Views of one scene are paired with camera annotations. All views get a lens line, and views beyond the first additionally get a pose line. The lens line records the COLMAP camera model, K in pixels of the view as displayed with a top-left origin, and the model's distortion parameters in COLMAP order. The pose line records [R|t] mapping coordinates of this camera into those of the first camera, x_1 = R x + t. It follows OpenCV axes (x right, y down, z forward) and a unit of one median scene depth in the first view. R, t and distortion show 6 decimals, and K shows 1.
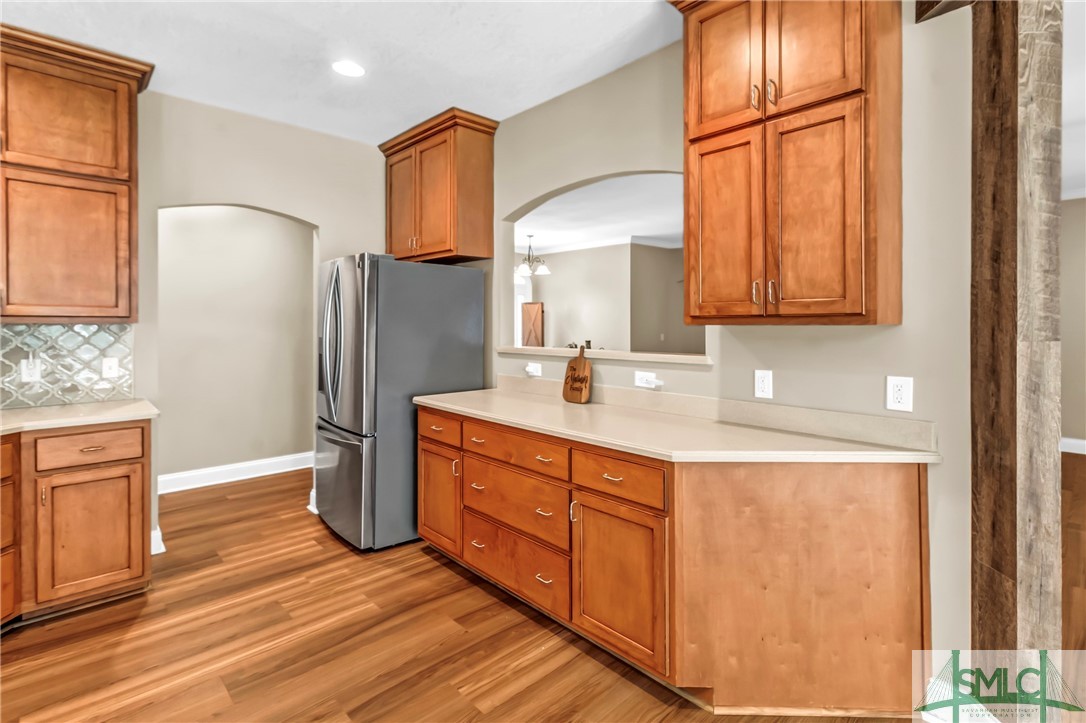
lens RADIAL K [[538.0, 0, 547.4], [0, 538.0, 332.3], [0, 0, 1]] dist [0.000262, -0.000097]
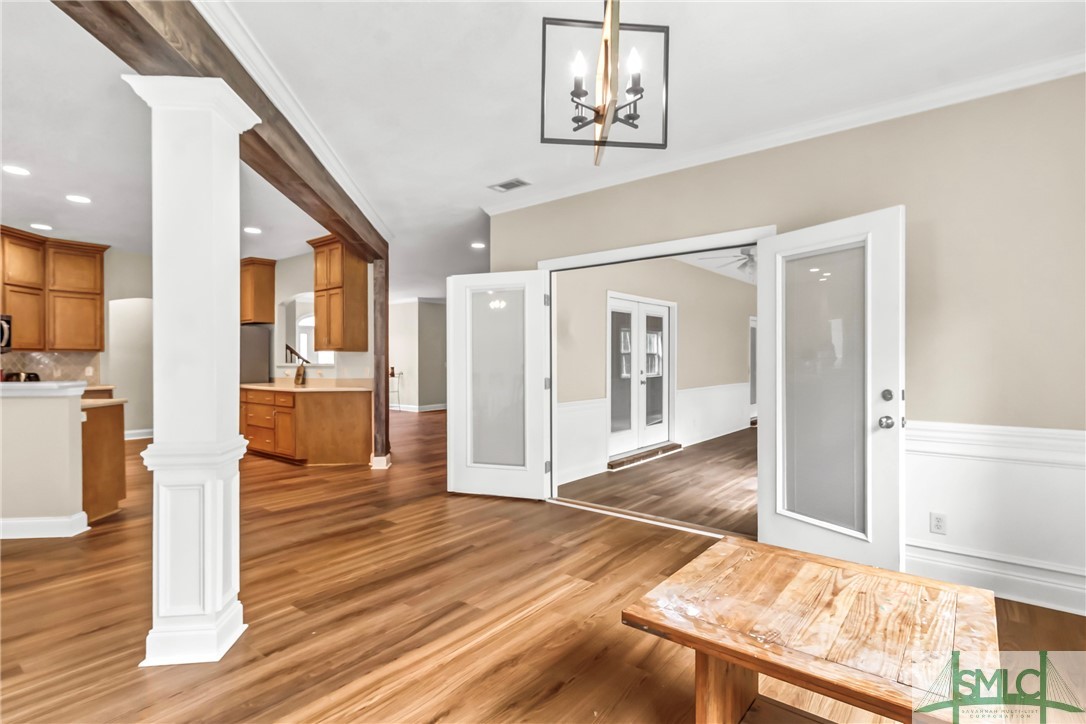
lens RADIAL K [[546.6, 0, 543.0], [0, 546.6, 362.0], [0, 0, 1]] dist [-0.000423, -0.000039]
pose [[0.988952, -0.000405, 0.148233, 0.865197], [0.002156, 0.999930, -0.011650, 0.065592], [-0.148218, 0.011841, 0.988884, -1.792386]]
